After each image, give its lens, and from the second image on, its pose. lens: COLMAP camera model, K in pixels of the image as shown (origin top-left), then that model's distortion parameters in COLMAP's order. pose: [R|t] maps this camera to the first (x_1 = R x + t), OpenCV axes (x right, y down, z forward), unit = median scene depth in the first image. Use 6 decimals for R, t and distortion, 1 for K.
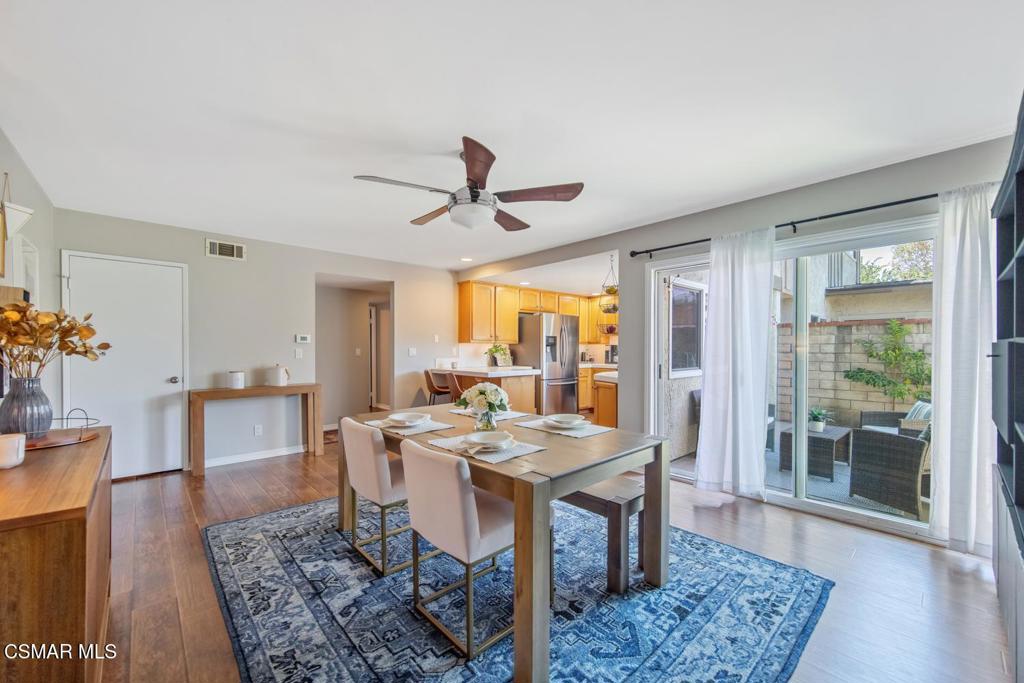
lens RADIAL K [[408.5, 0, 513.7], [0, 408.5, 348.0], [0, 0, 1]] dist [-0.010552, 0.000053]
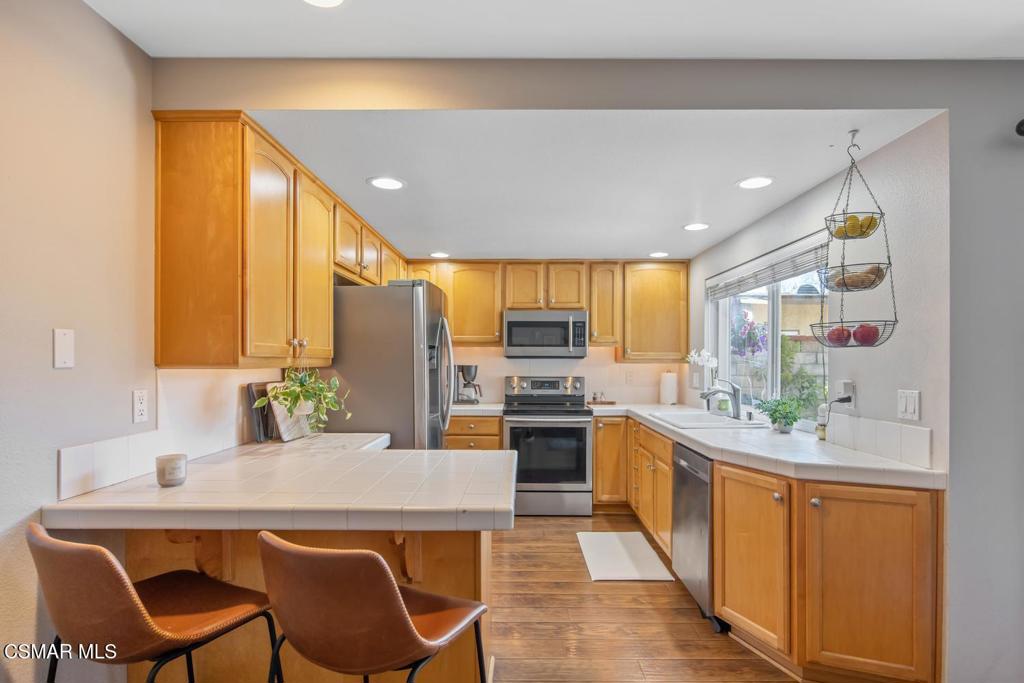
lens RADIAL K [[536.8, 0, 511.1], [0, 536.8, 362.4], [0, 0, 1]] dist [-0.003988, -0.002901]
pose [[0.688464, -0.004624, 0.725256, -0.210351], [0.000581, 0.999983, 0.005824, -0.016235], [-0.725270, -0.003589, 0.688455, 0.613536]]
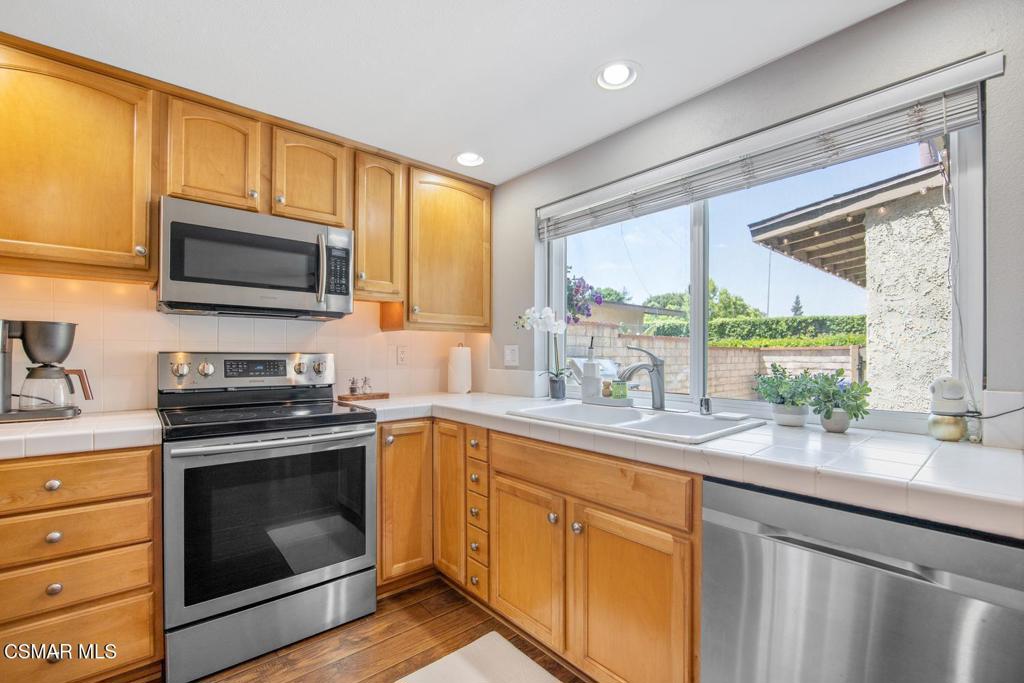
lens RADIAL K [[441.4, 0, 508.3], [0, 441.4, 352.5], [0, 0, 1]] dist [-0.016137, -0.000099]
pose [[0.036389, 0.002485, 0.999335, 0.060474], [-0.002603, 0.999994, -0.002392, 0.008893], [-0.999334, -0.002514, 0.036395, 0.905891]]
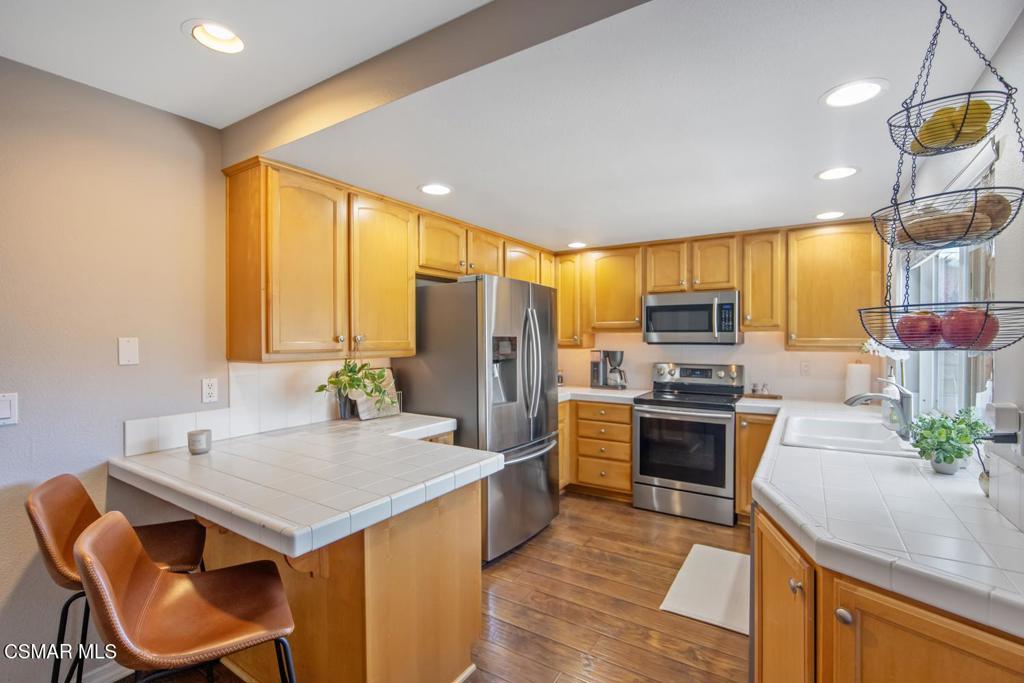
lens RADIAL K [[462.8, 0, 510.7], [0, 462.8, 341.9], [0, 0, 1]] dist [-0.011439, 0.000046]
pose [[0.968608, -0.008695, 0.248443, -0.010703], [0.006172, 0.999921, 0.010932, -0.028708], [-0.248518, -0.009055, 0.968585, 0.577159]]
